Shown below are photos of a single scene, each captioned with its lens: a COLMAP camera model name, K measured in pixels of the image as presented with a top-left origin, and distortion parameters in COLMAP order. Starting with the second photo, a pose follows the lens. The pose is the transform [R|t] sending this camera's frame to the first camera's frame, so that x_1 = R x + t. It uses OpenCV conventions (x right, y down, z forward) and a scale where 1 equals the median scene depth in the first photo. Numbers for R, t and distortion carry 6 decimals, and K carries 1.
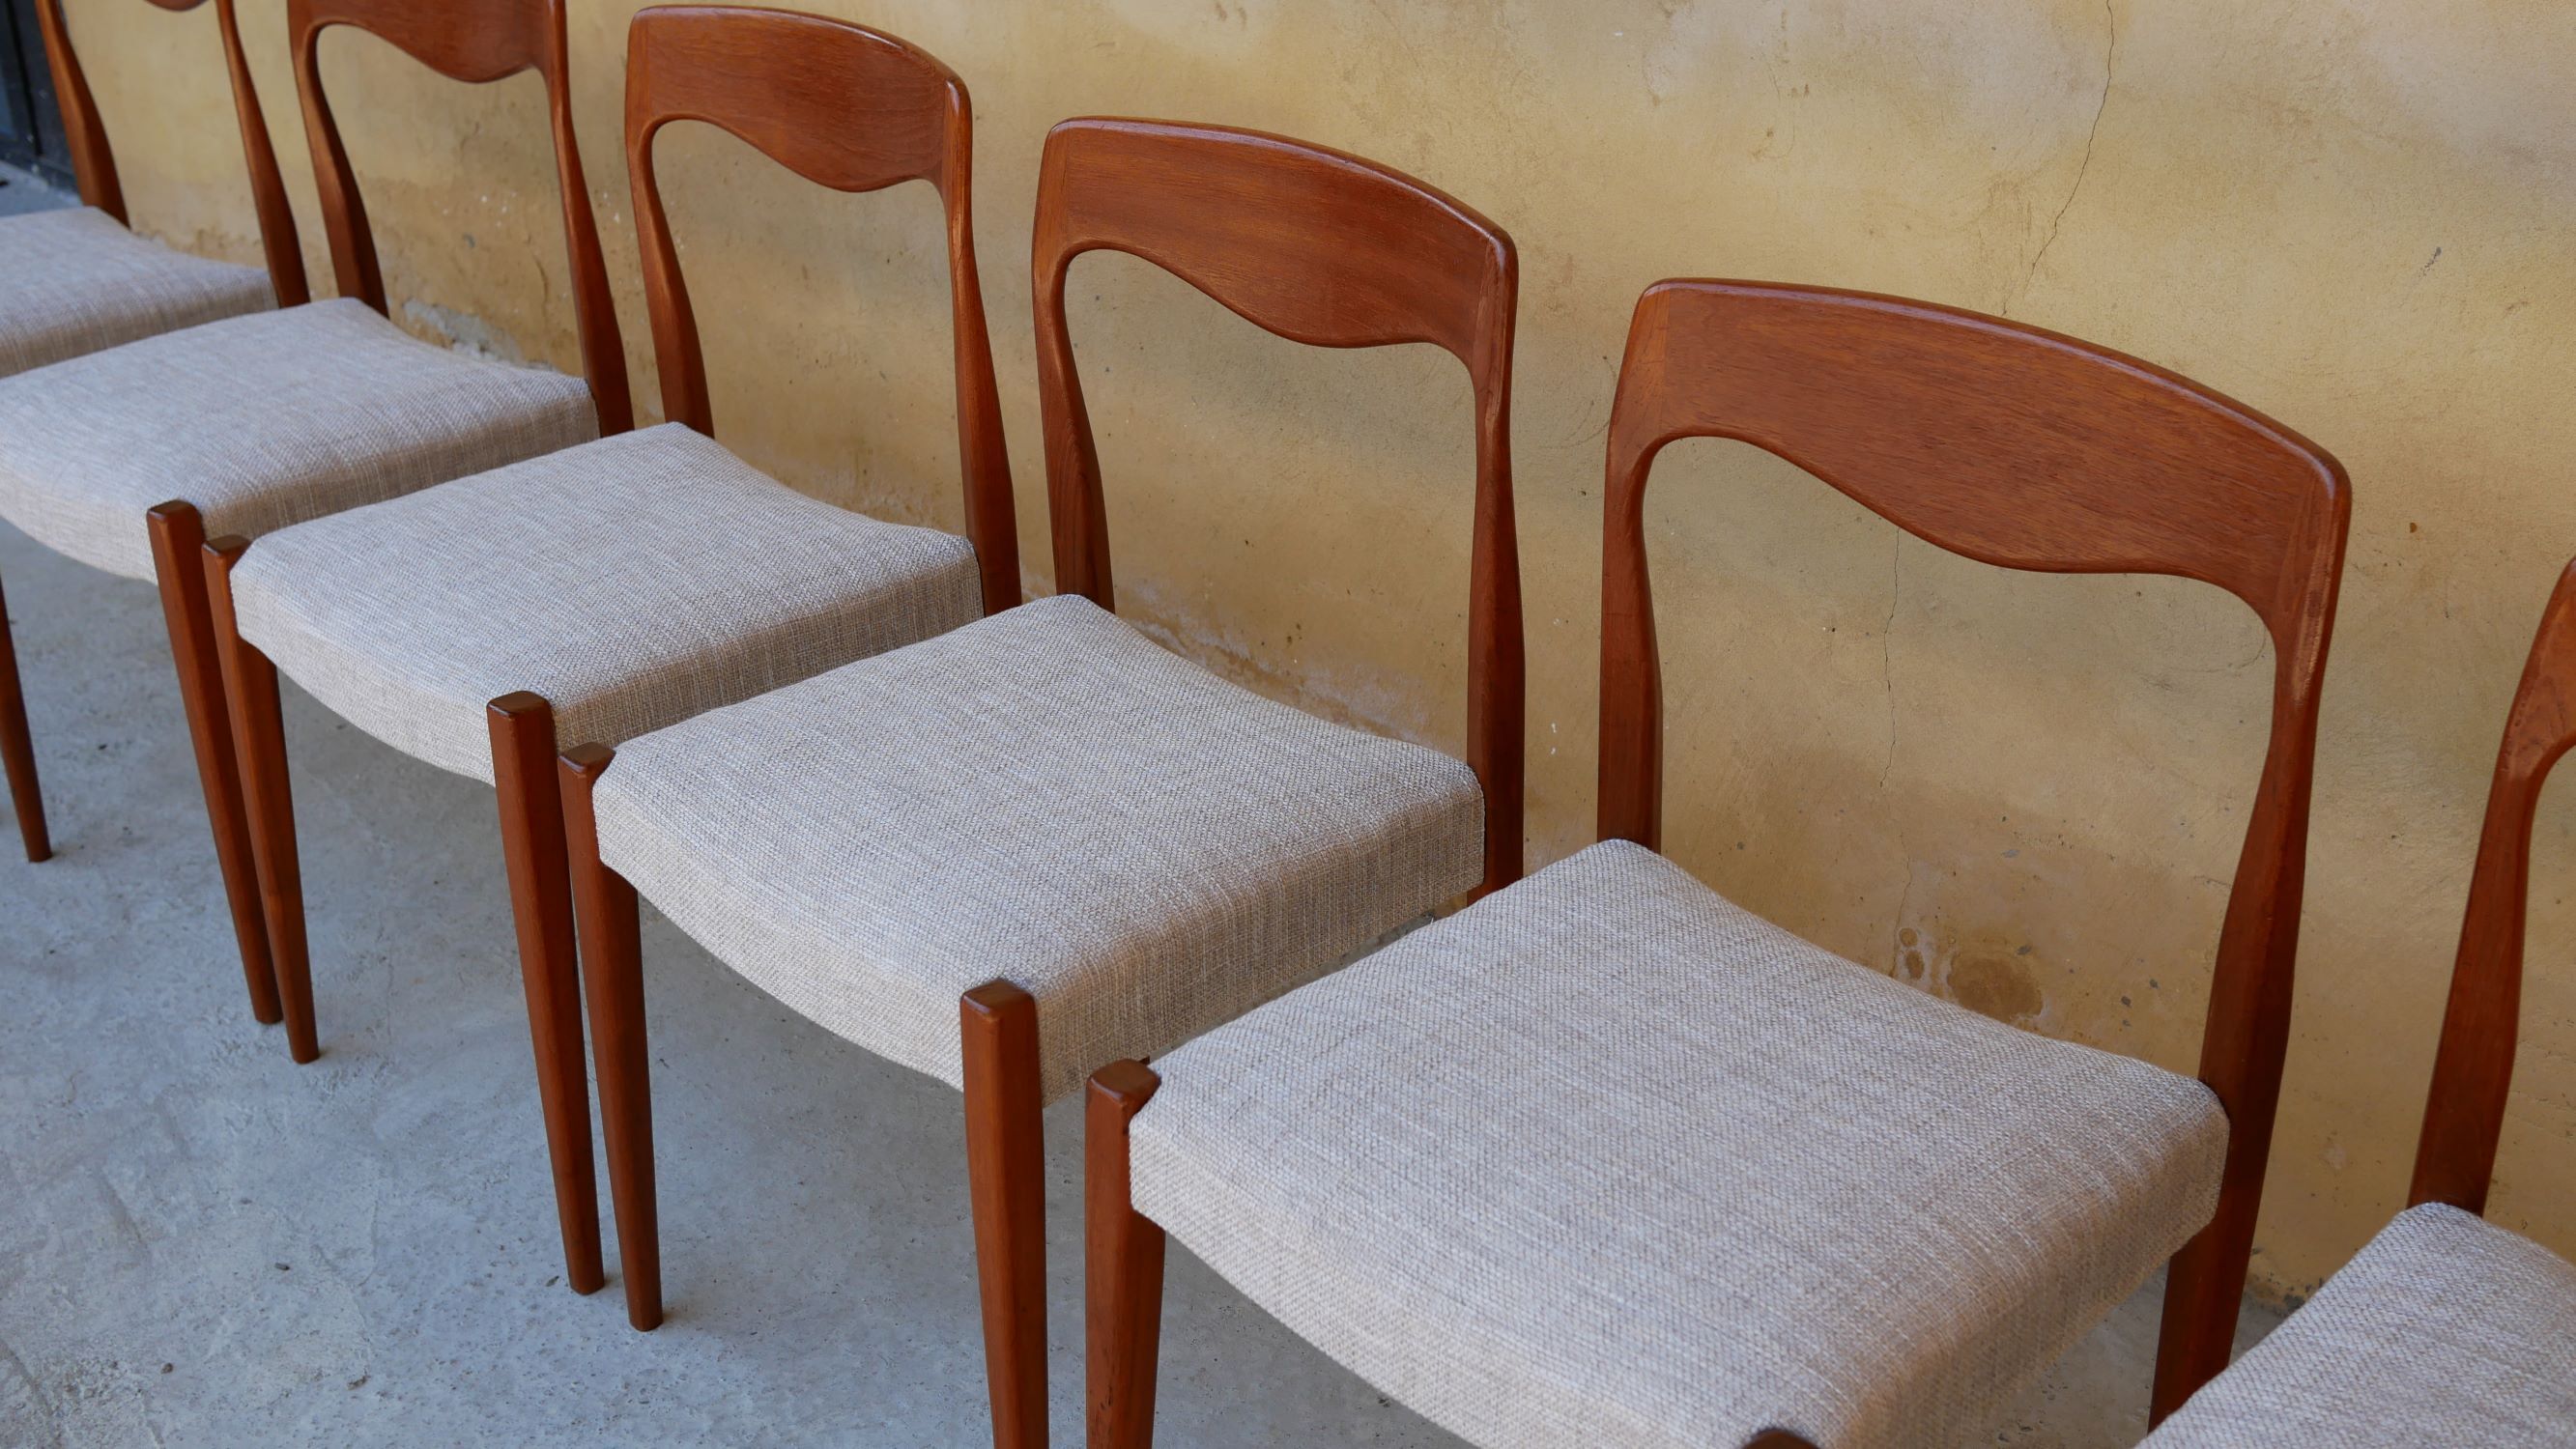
lens RADIAL K [[2898.6, 0, 1267.9], [0, 2898.6, 710.2], [0, 0, 1]] dist [-0.014121, 0.000000]
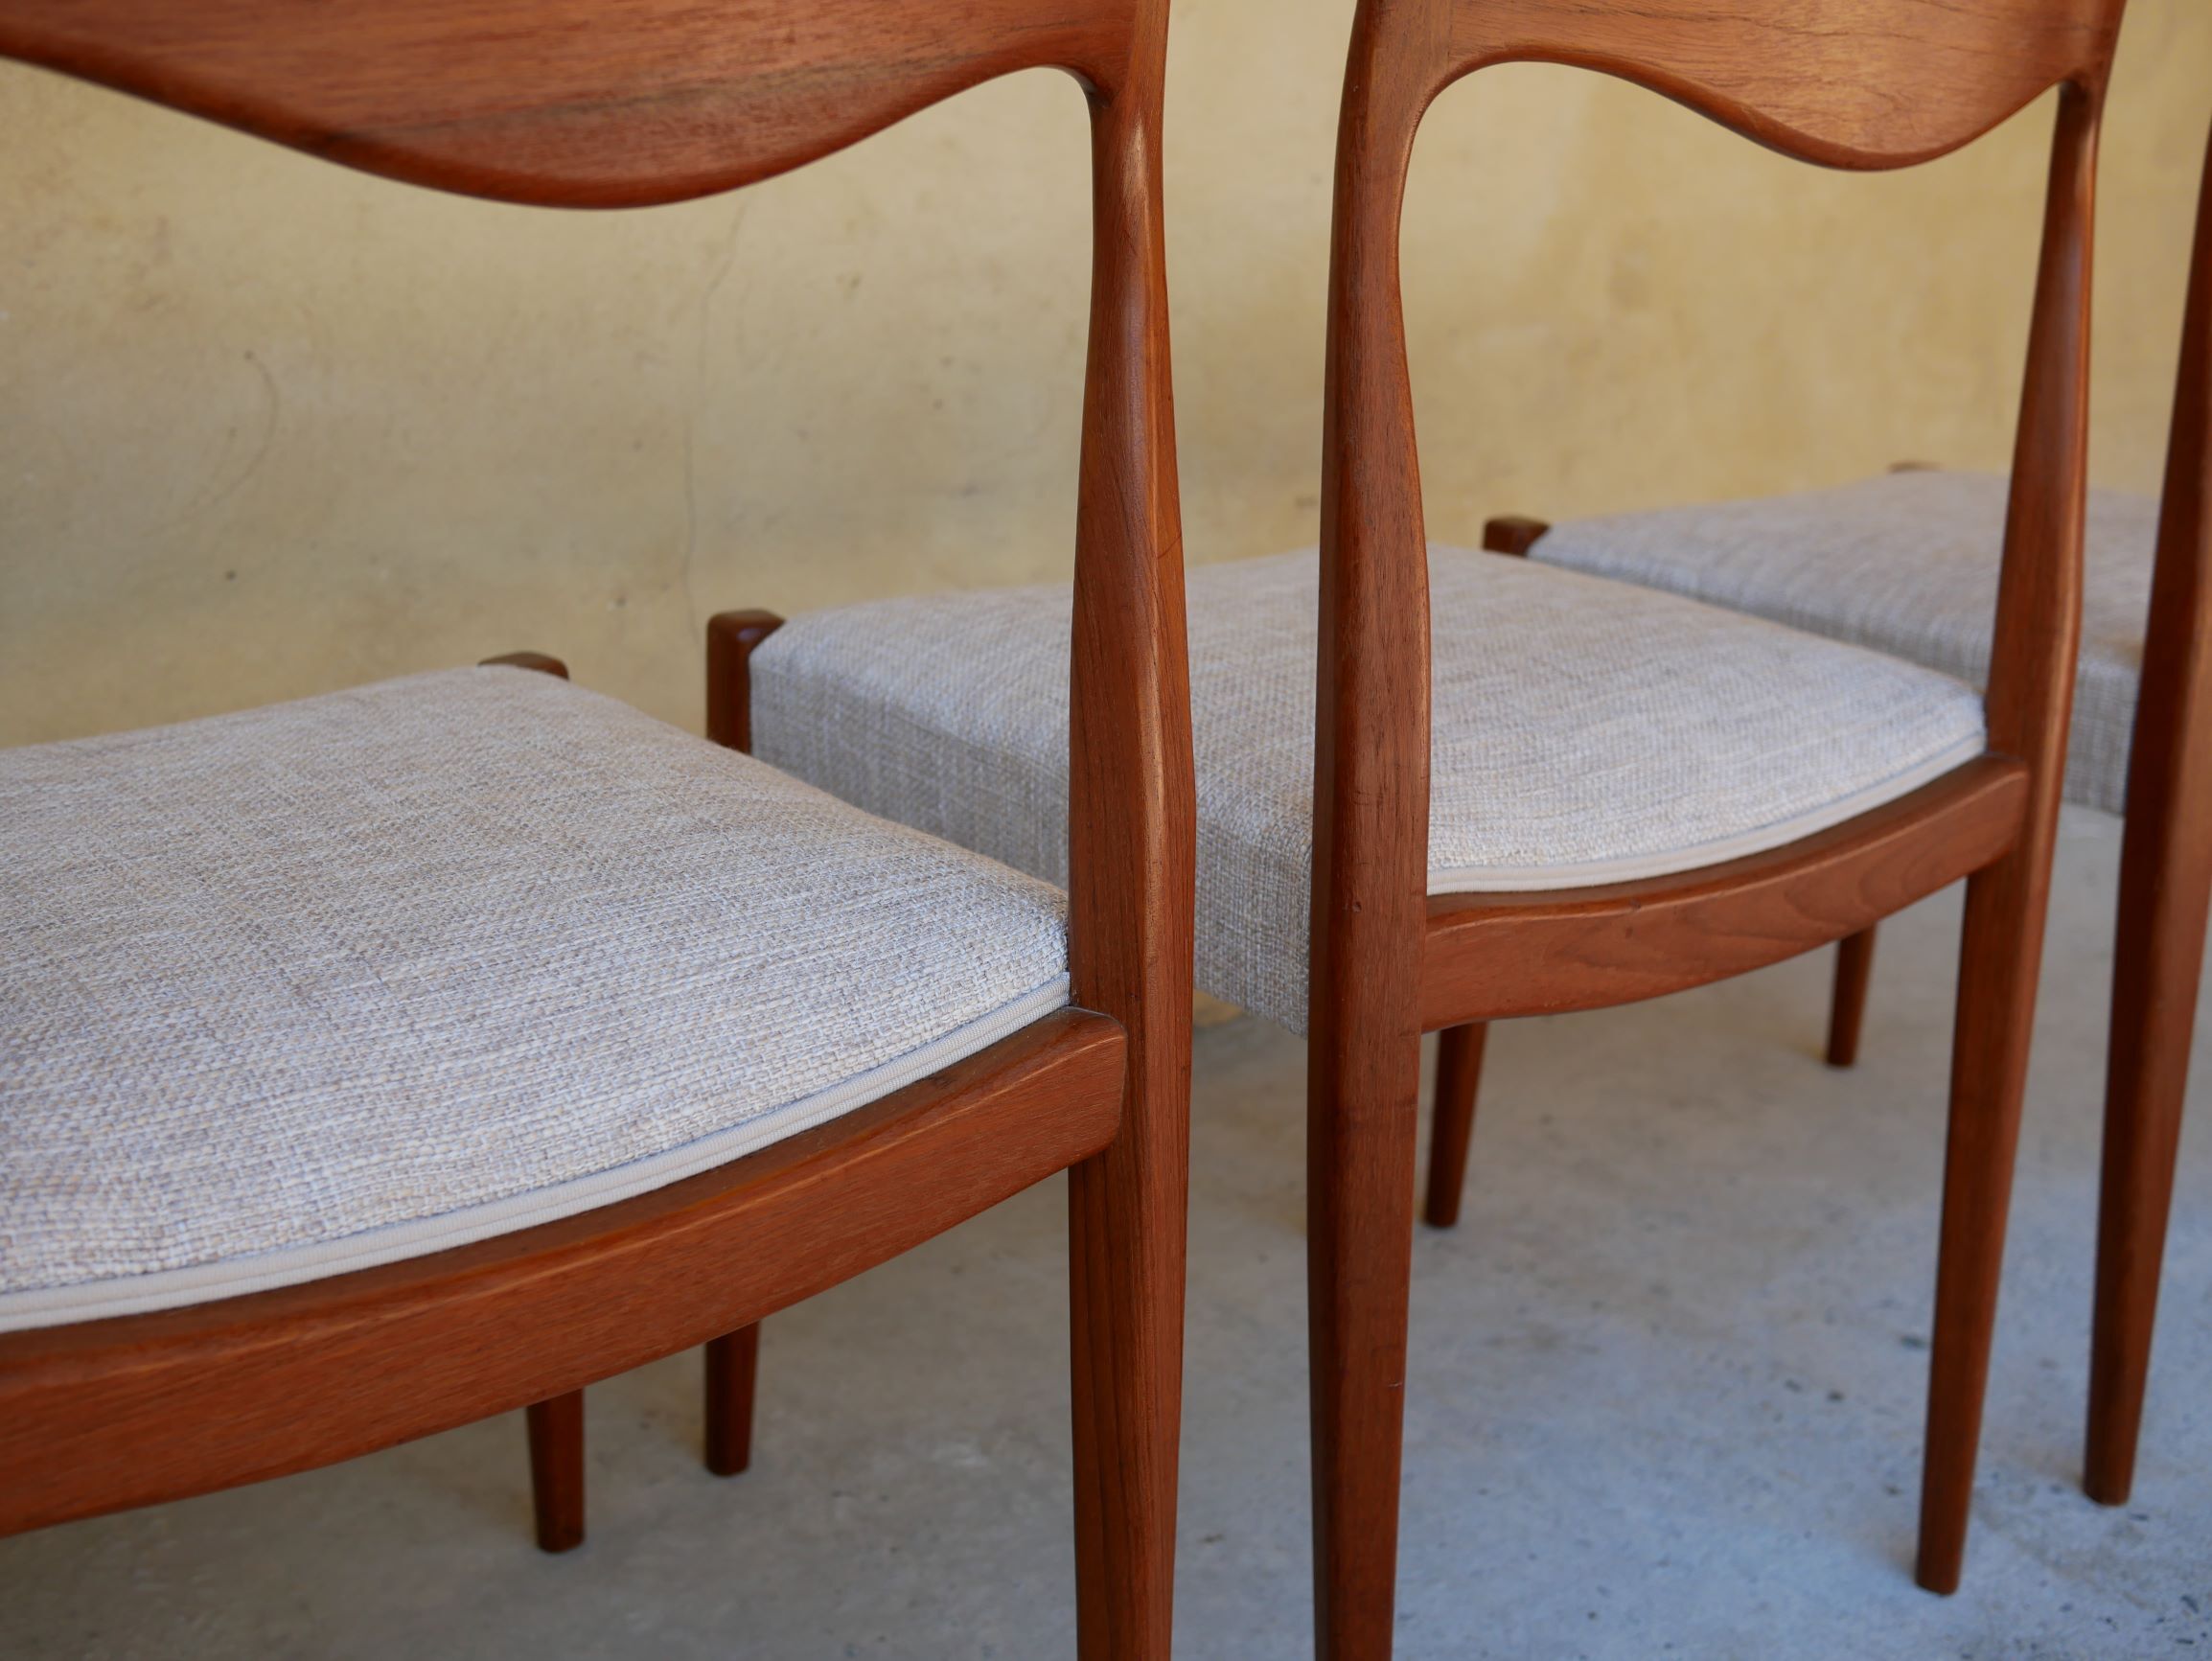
lens RADIAL K [[2493.4, 0, 1098.1], [0, 2493.4, 822.3], [0, 0, 1]] dist [-0.013865, 0.000000]
pose [[0.081679, -0.265113, 0.960752, -0.487423], [0.432305, 0.877993, 0.205524, -0.059823], [-0.898020, 0.398551, 0.186324, 0.776361]]
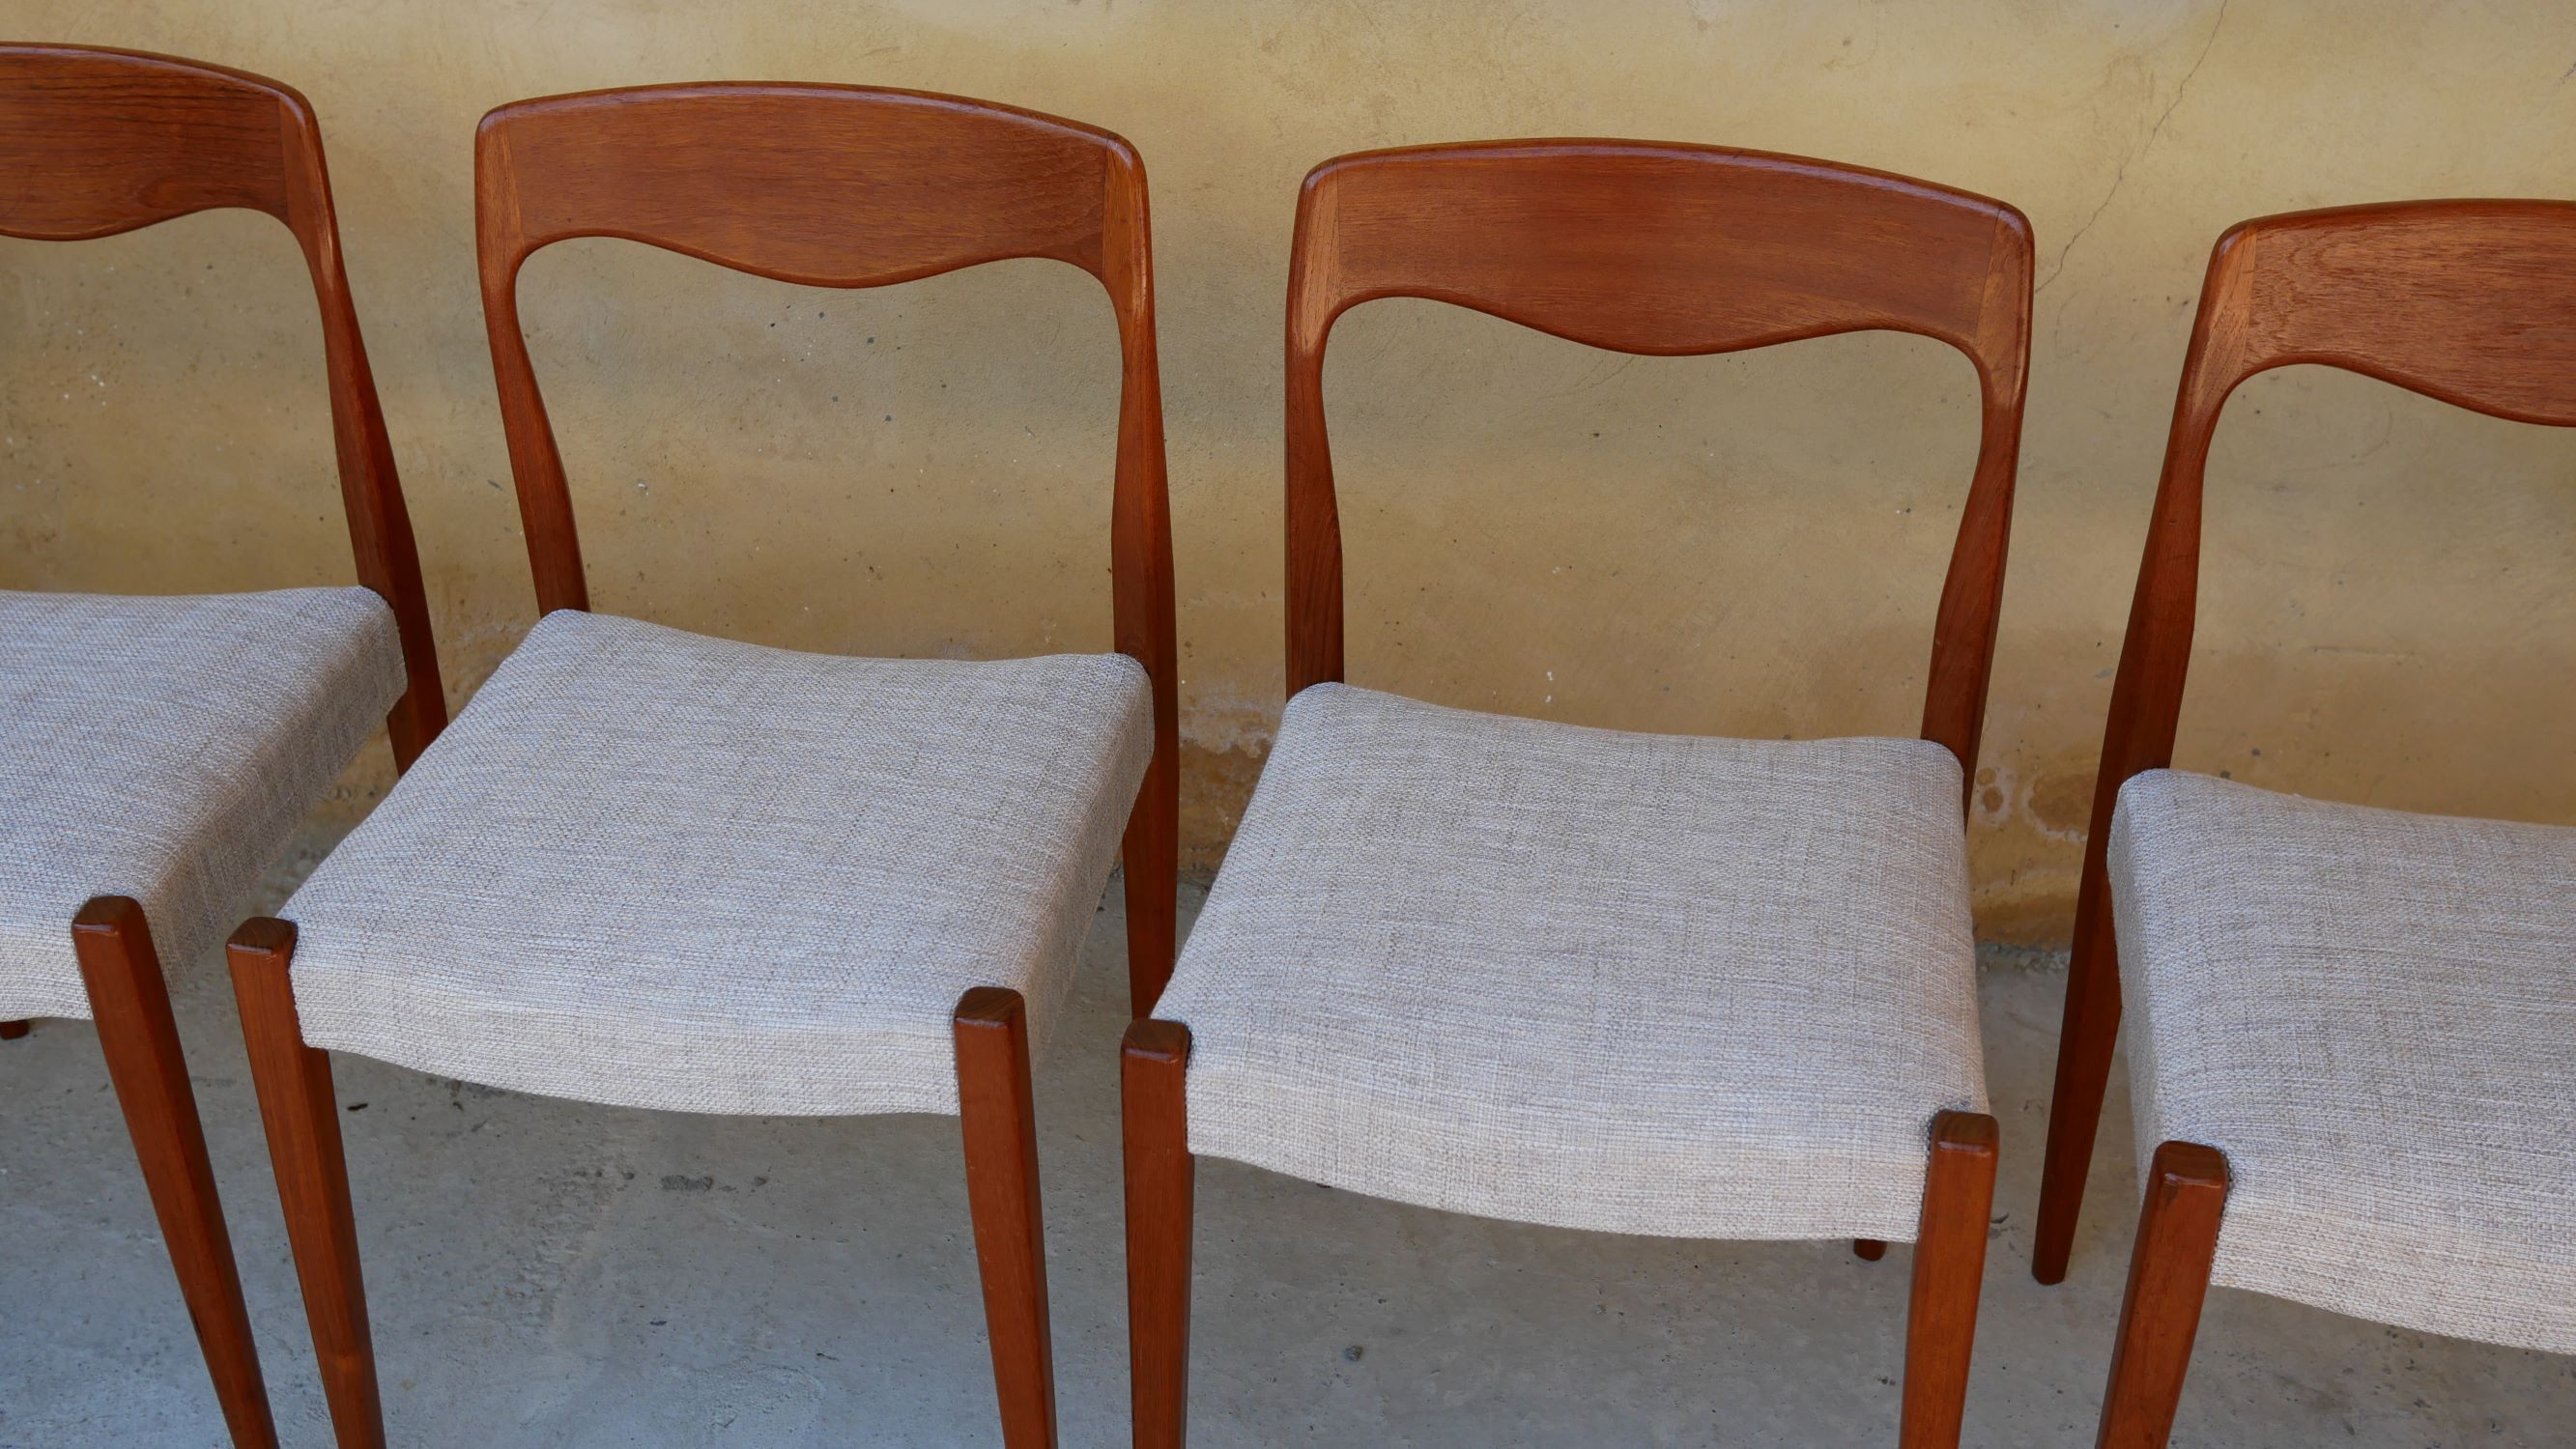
lens RADIAL K [[2898.6, 0, 1283.6], [0, 2898.6, 721.2], [0, 0, 1]] dist [-0.014121, 0.000000]
pose [[0.814440, -0.282925, 0.506597, -0.526043], [0.241321, 0.959140, 0.147697, -0.161399], [-0.527685, 0.001962, 0.849438, 0.248498]]
